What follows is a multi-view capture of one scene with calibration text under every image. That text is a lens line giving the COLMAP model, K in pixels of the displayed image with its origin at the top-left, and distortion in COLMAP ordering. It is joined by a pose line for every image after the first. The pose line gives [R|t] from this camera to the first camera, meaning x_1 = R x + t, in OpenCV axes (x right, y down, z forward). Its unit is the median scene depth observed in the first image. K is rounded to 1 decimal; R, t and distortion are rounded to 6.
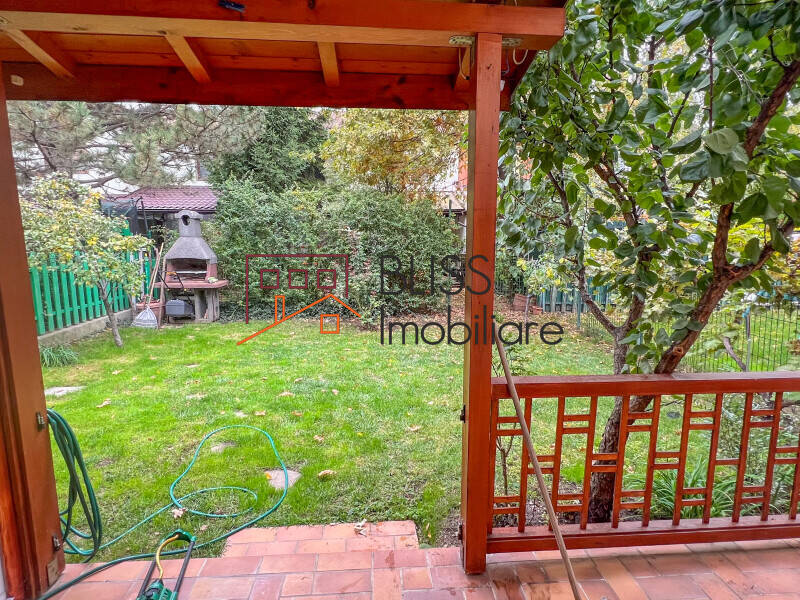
lens RADIAL K [[428.9, 0, 402.6], [0, 428.9, 300.5], [0, 0, 1]] dist [0.001326, 0.000251]
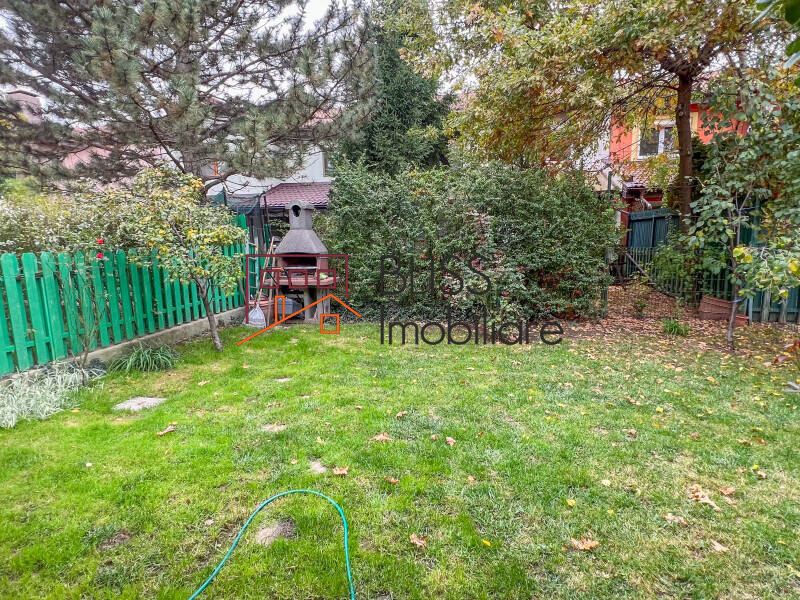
lens RADIAL K [[428.9, 0, 402.6], [0, 428.9, 300.5], [0, 0, 1]] dist [0.001326, 0.000251]
pose [[0.957697, 0.018489, -0.287182, -0.022532], [-0.015537, 0.999800, 0.012554, -0.011642], [0.287357, -0.007561, 0.957794, 0.194465]]
